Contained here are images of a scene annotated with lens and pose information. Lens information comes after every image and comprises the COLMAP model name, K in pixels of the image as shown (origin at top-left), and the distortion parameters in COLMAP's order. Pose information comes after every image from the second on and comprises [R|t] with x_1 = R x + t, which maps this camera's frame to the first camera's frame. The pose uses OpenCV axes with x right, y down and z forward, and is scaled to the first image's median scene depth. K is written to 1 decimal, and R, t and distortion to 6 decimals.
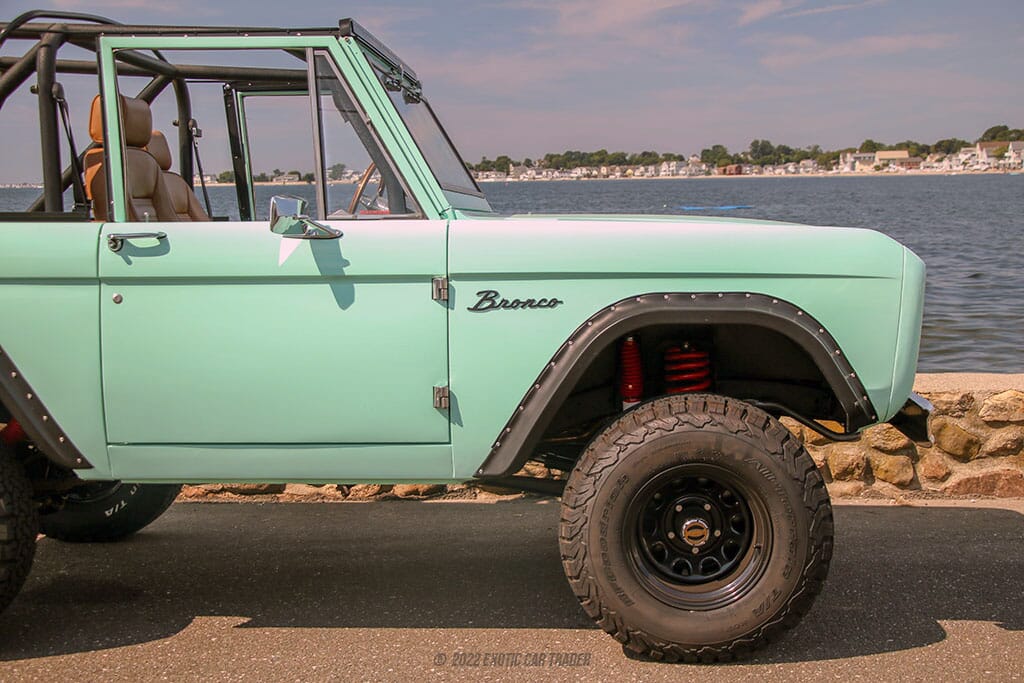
lens RADIAL K [[1573.2, 0, 512.7], [0, 1573.2, 374.9], [0, 0, 1]] dist [-0.012150, 0.664856]
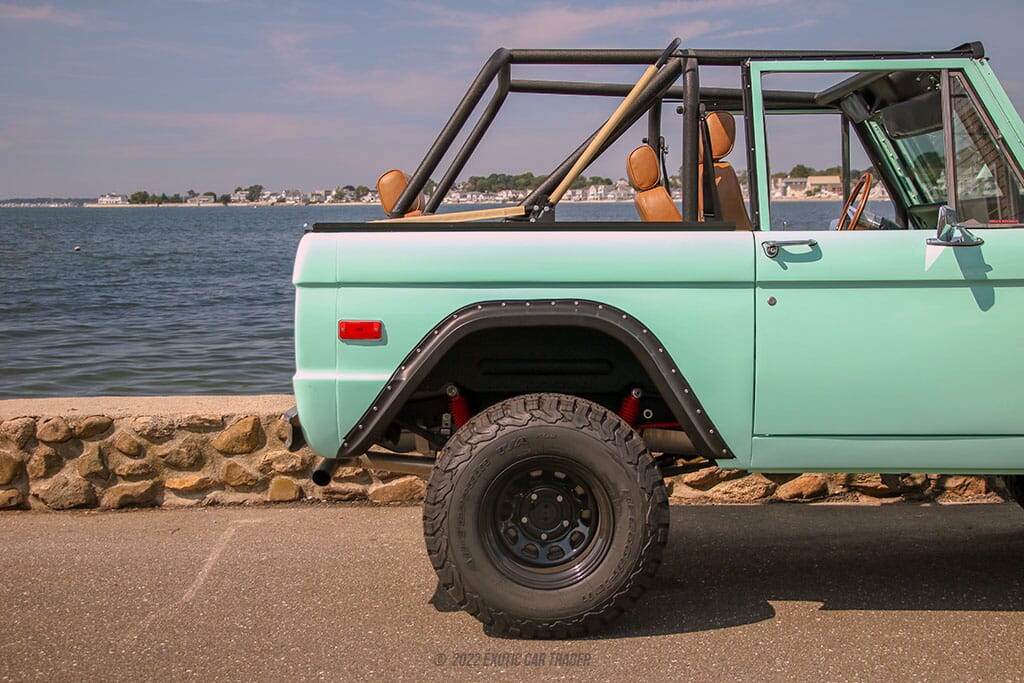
lens RADIAL K [[1613.9, 0, 508.7], [0, 1613.9, 372.1], [0, 0, 1]] dist [-0.003217, 0.825283]
pose [[0.999121, 0.001488, 0.041886, -0.479131], [-0.000670, 0.999809, -0.019538, 0.022424], [-0.041907, 0.019493, 0.998931, -0.100804]]
